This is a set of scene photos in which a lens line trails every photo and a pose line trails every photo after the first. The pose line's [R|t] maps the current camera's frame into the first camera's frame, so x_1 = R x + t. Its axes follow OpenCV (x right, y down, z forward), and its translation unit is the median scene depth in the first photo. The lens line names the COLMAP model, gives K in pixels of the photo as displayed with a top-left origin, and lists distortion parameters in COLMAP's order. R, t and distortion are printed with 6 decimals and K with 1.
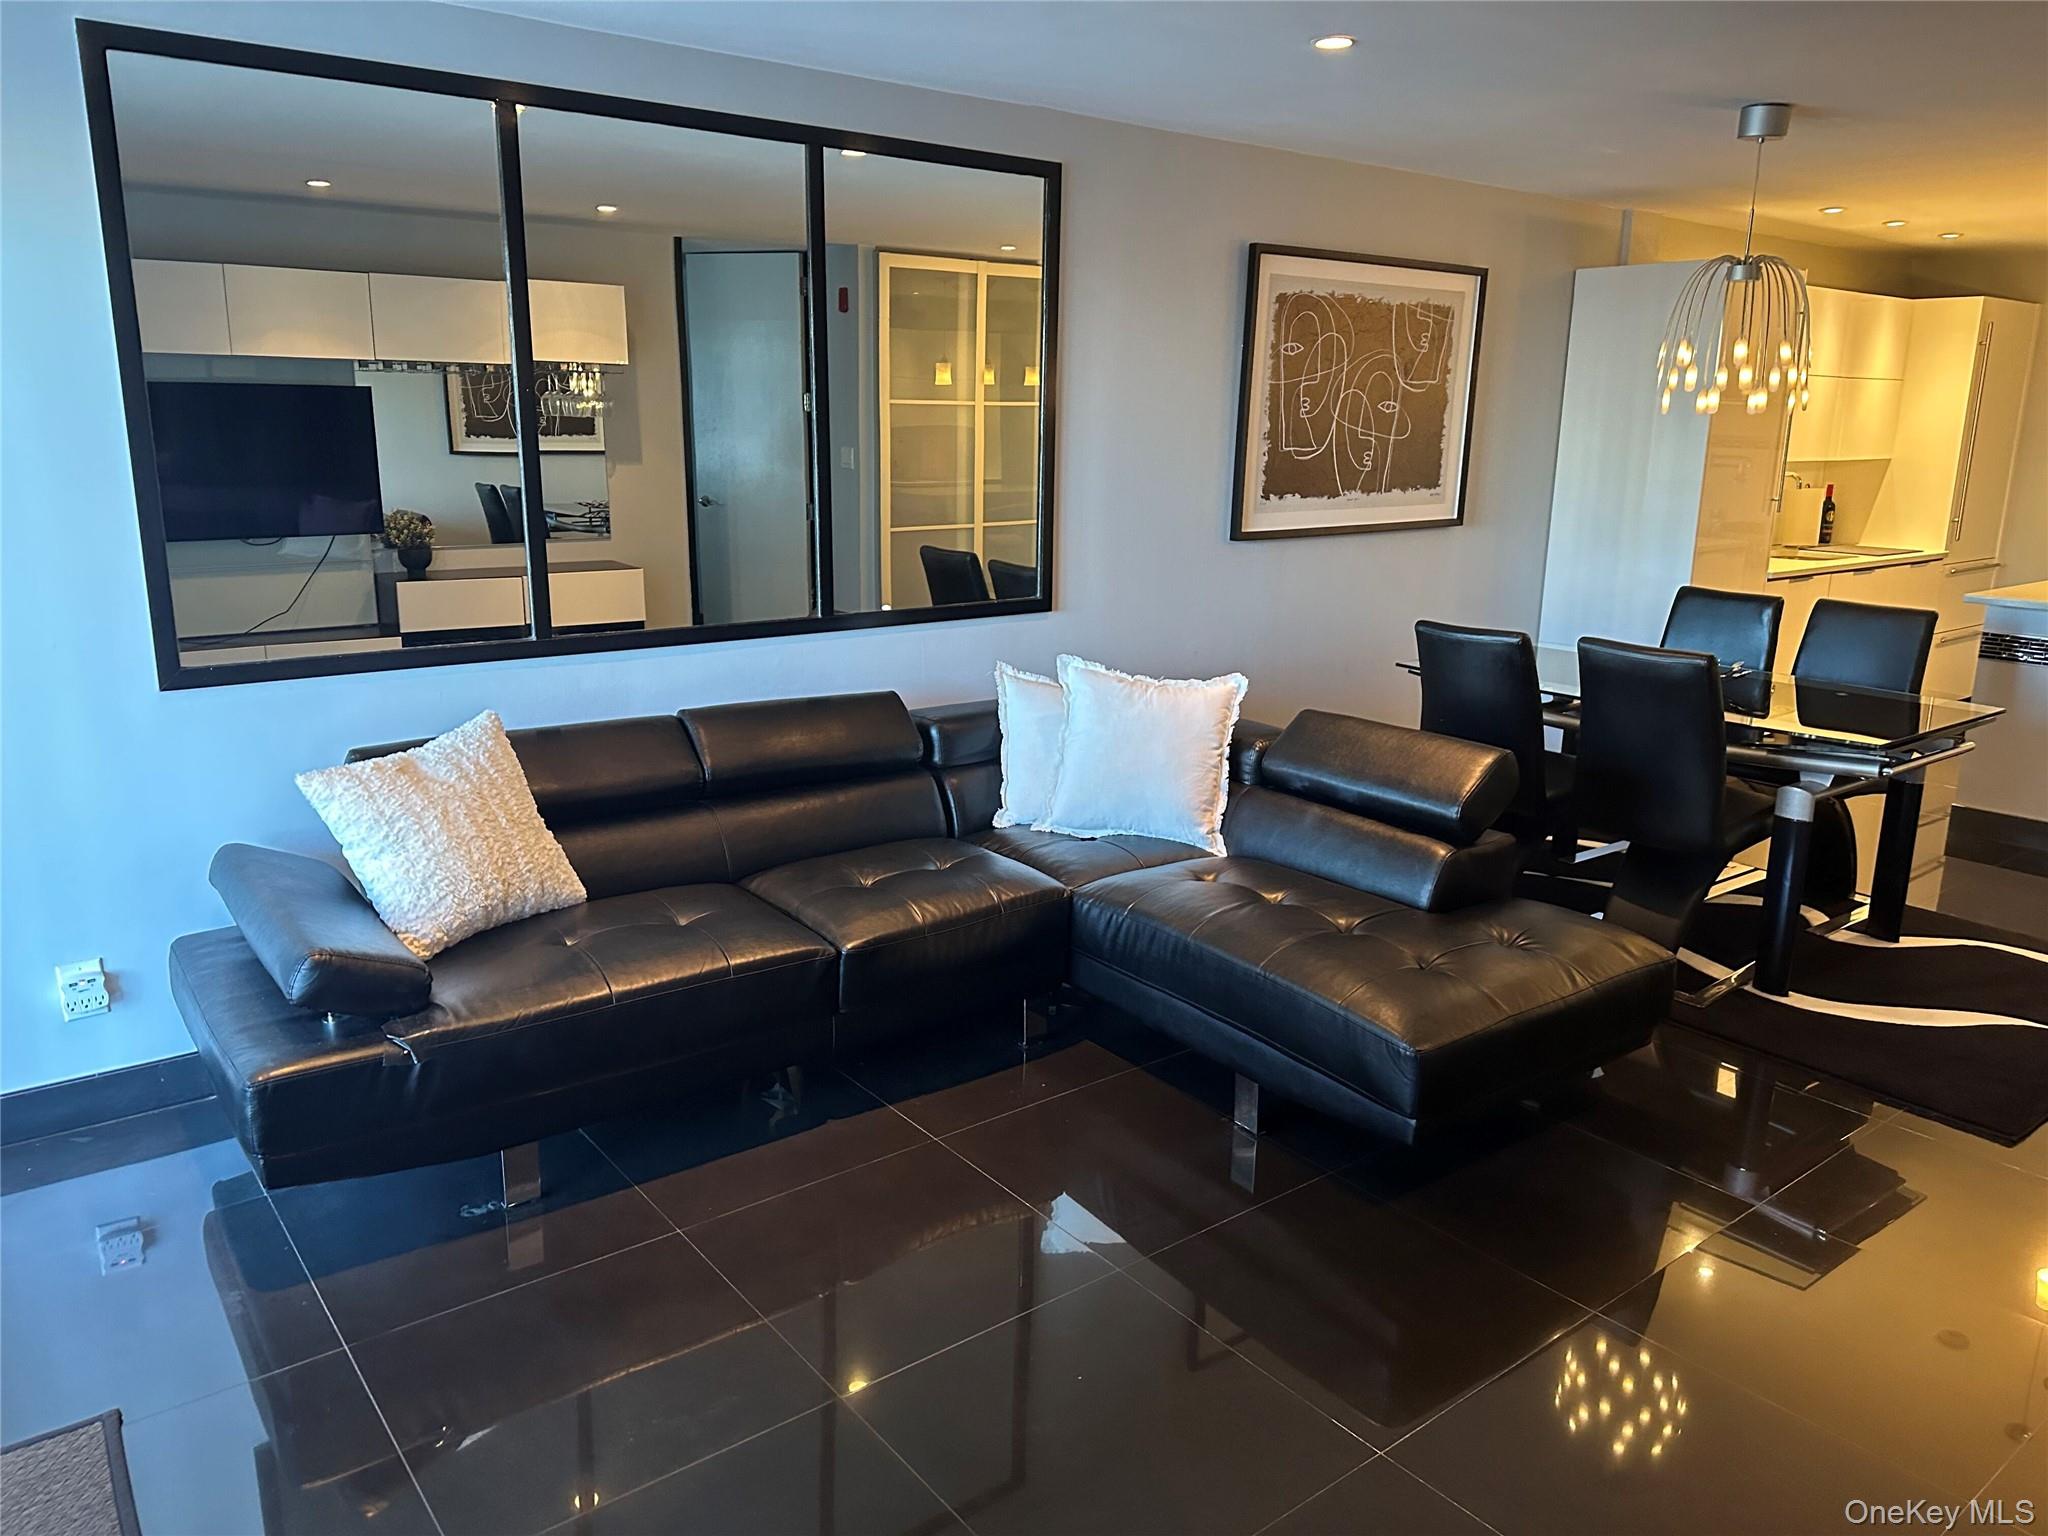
lens RADIAL K [[1448.4, 0, 1005.5], [0, 1448.4, 752.7], [0, 0, 1]] dist [0.065750, -0.087209]
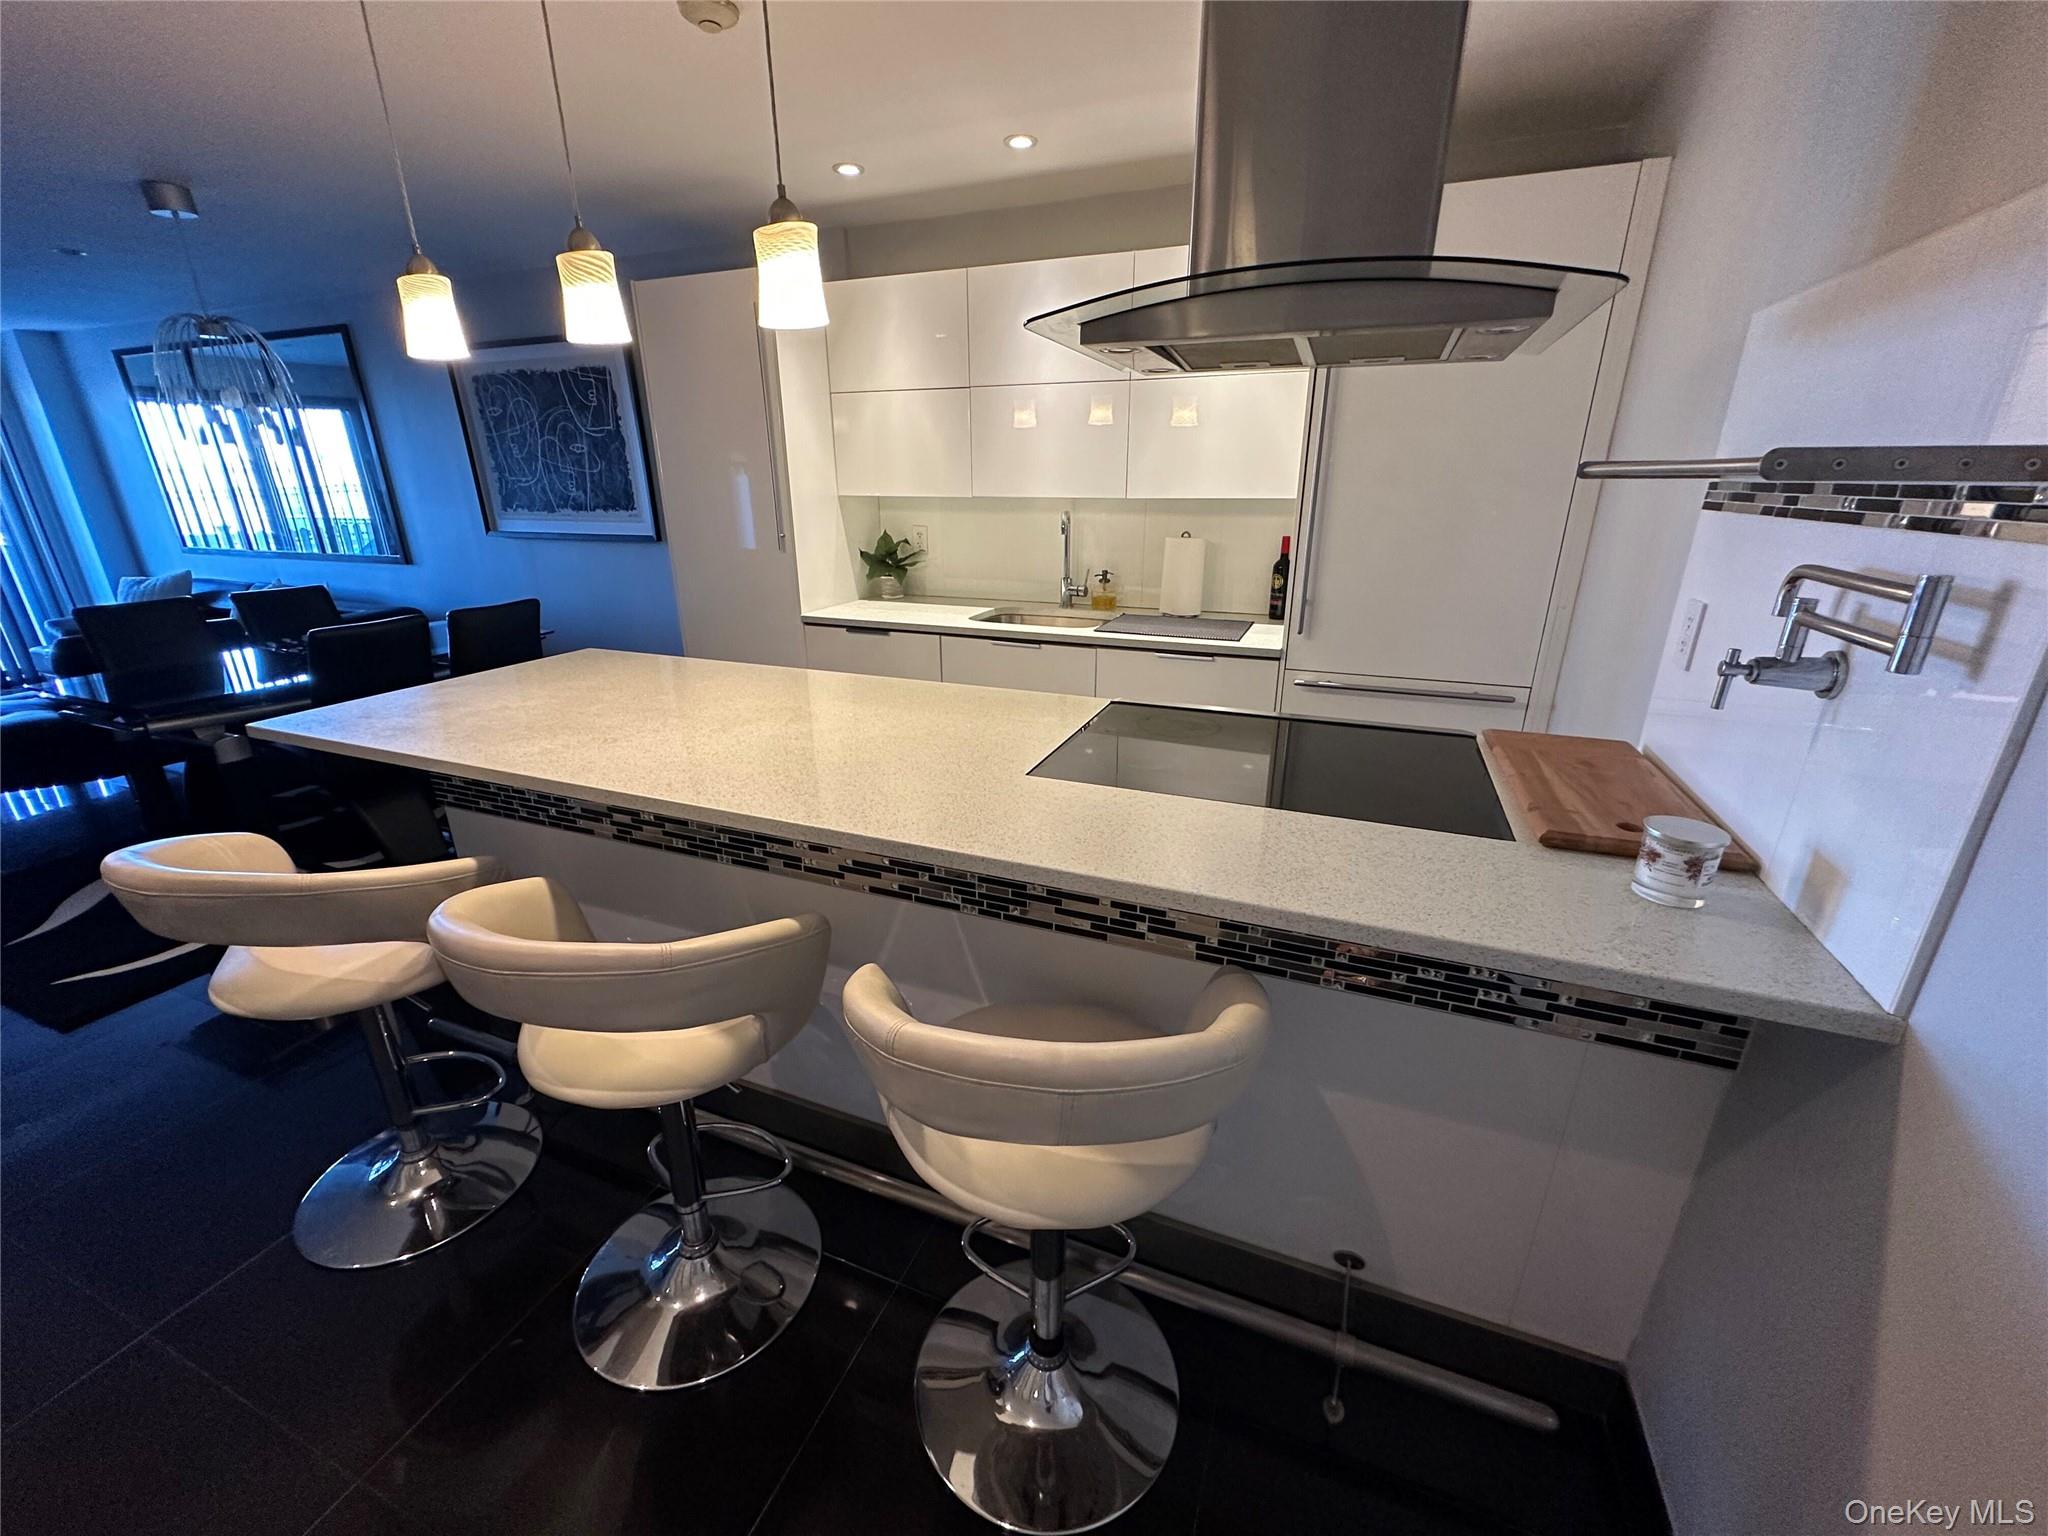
lens RADIAL K [[824.0, 0, 1051.9], [0, 824.0, 755.8], [0, 0, 1]] dist [-0.006320, 0.000697]
pose [[0.509311, 0.265451, -0.818619, 1.747329], [-0.186563, 0.962675, 0.196092, -0.280622], [0.840117, 0.052852, 0.539824, 1.413749]]
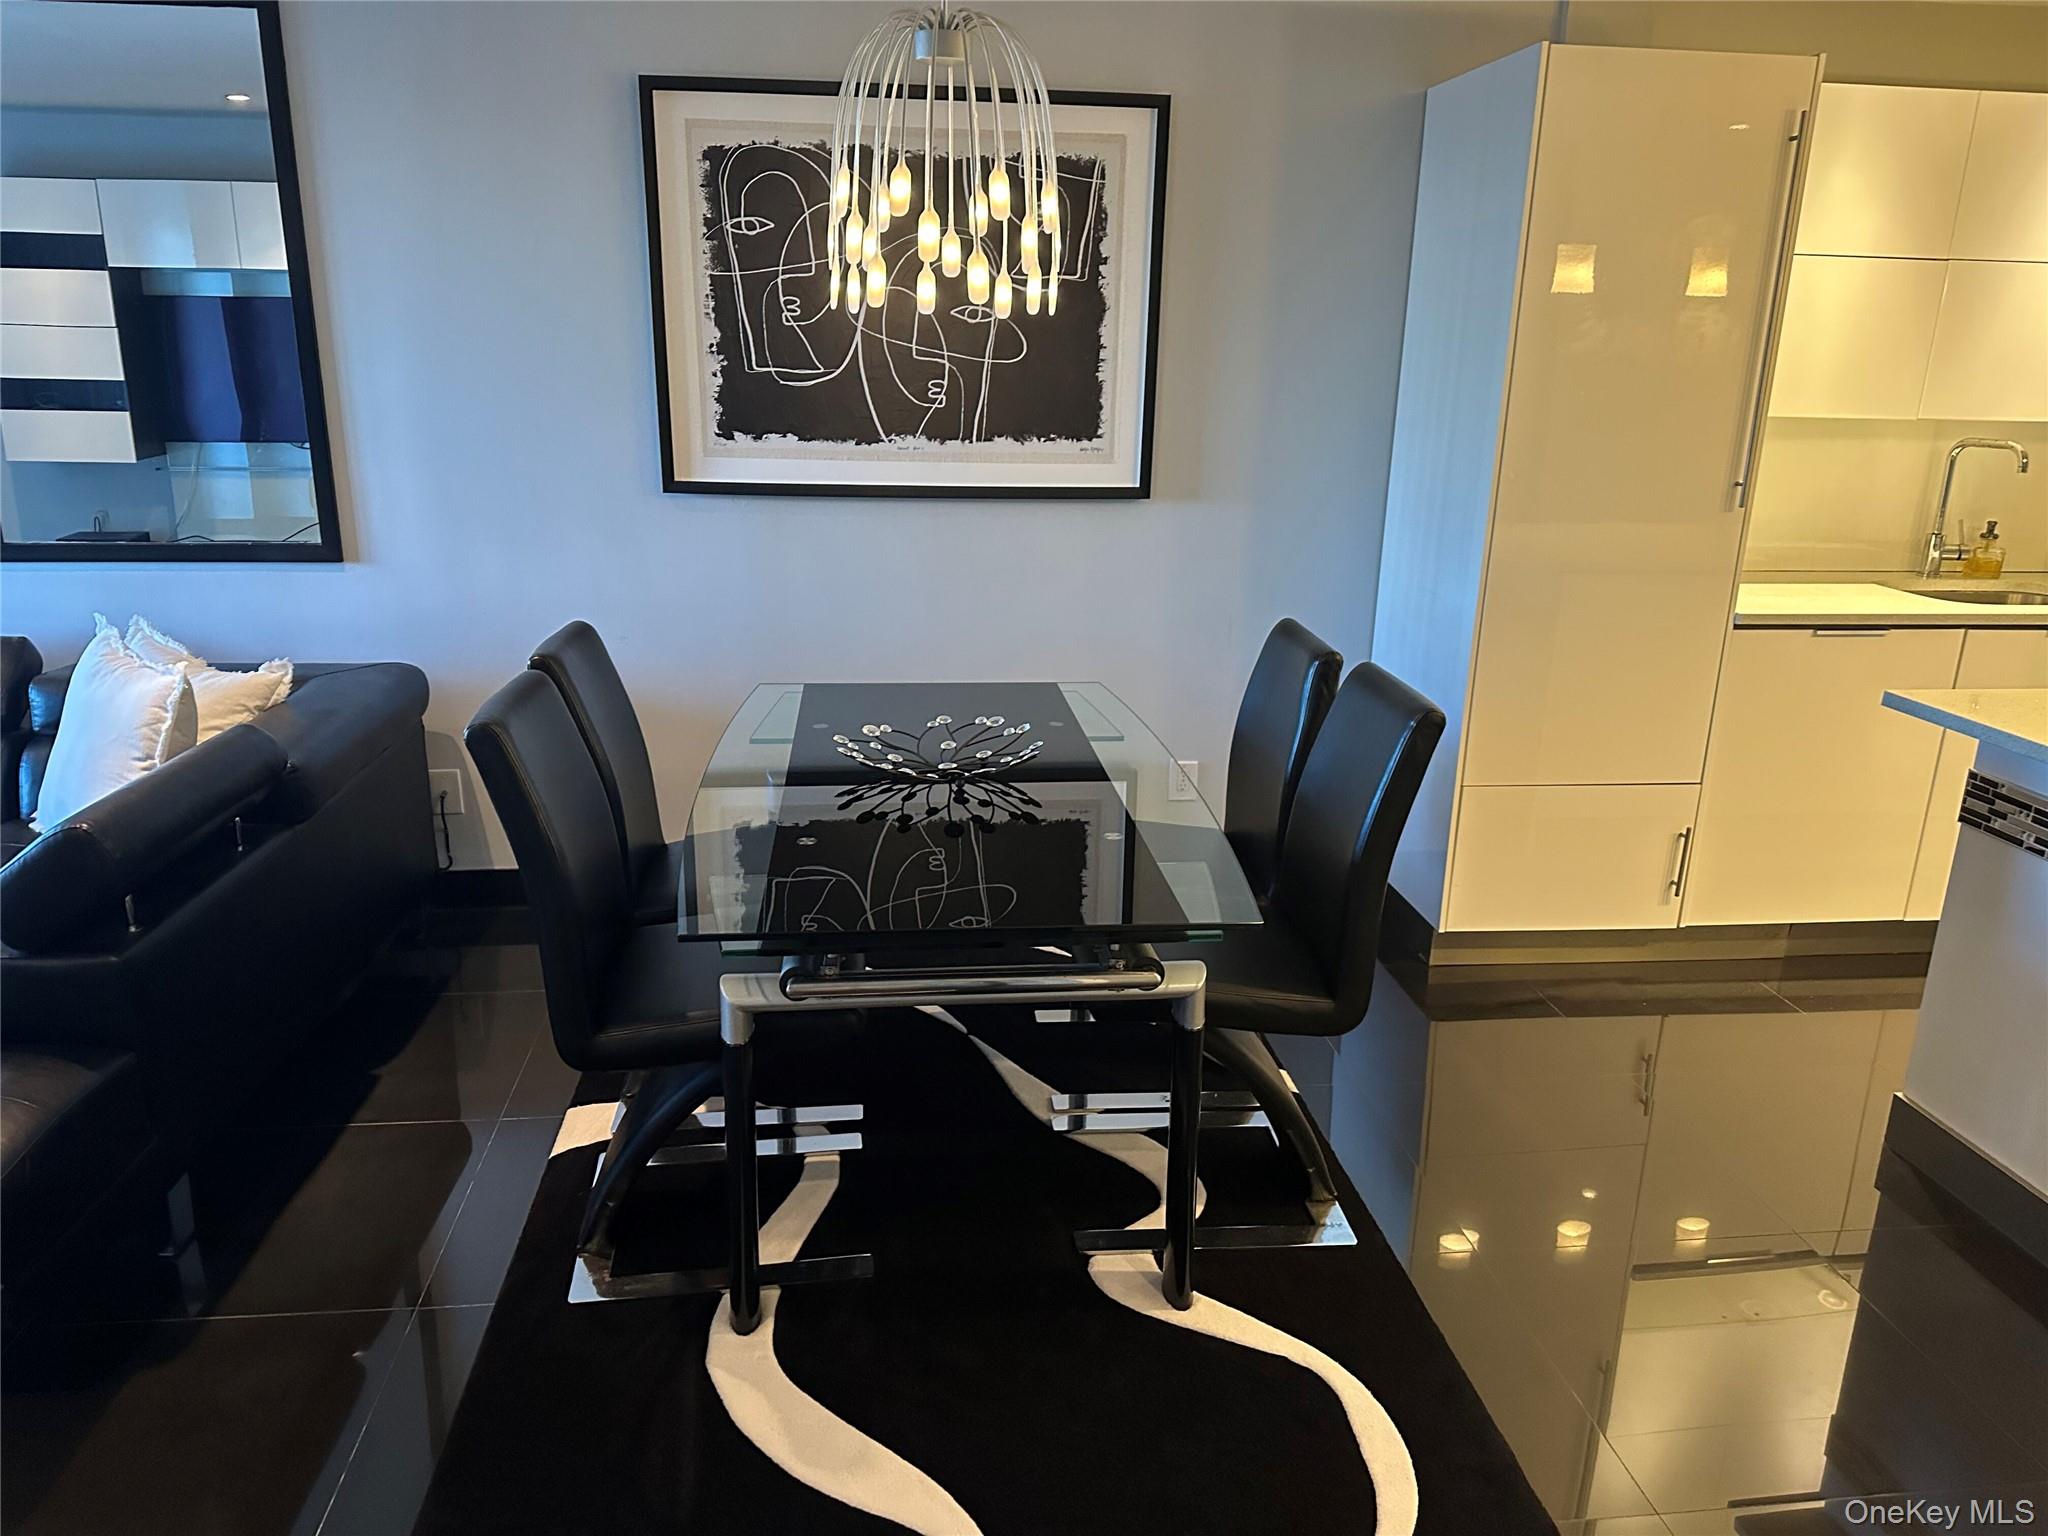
lens RADIAL K [[1448.4, 0, 1012.4], [0, 1448.4, 773.0], [0, 0, 1]] dist [0.065750, -0.087209]
pose [[0.853542, 0.155461, -0.497290, 0.947420], [-0.128182, 0.987769, 0.088783, -0.126510], [0.505010, -0.012036, 0.863029, 0.604966]]
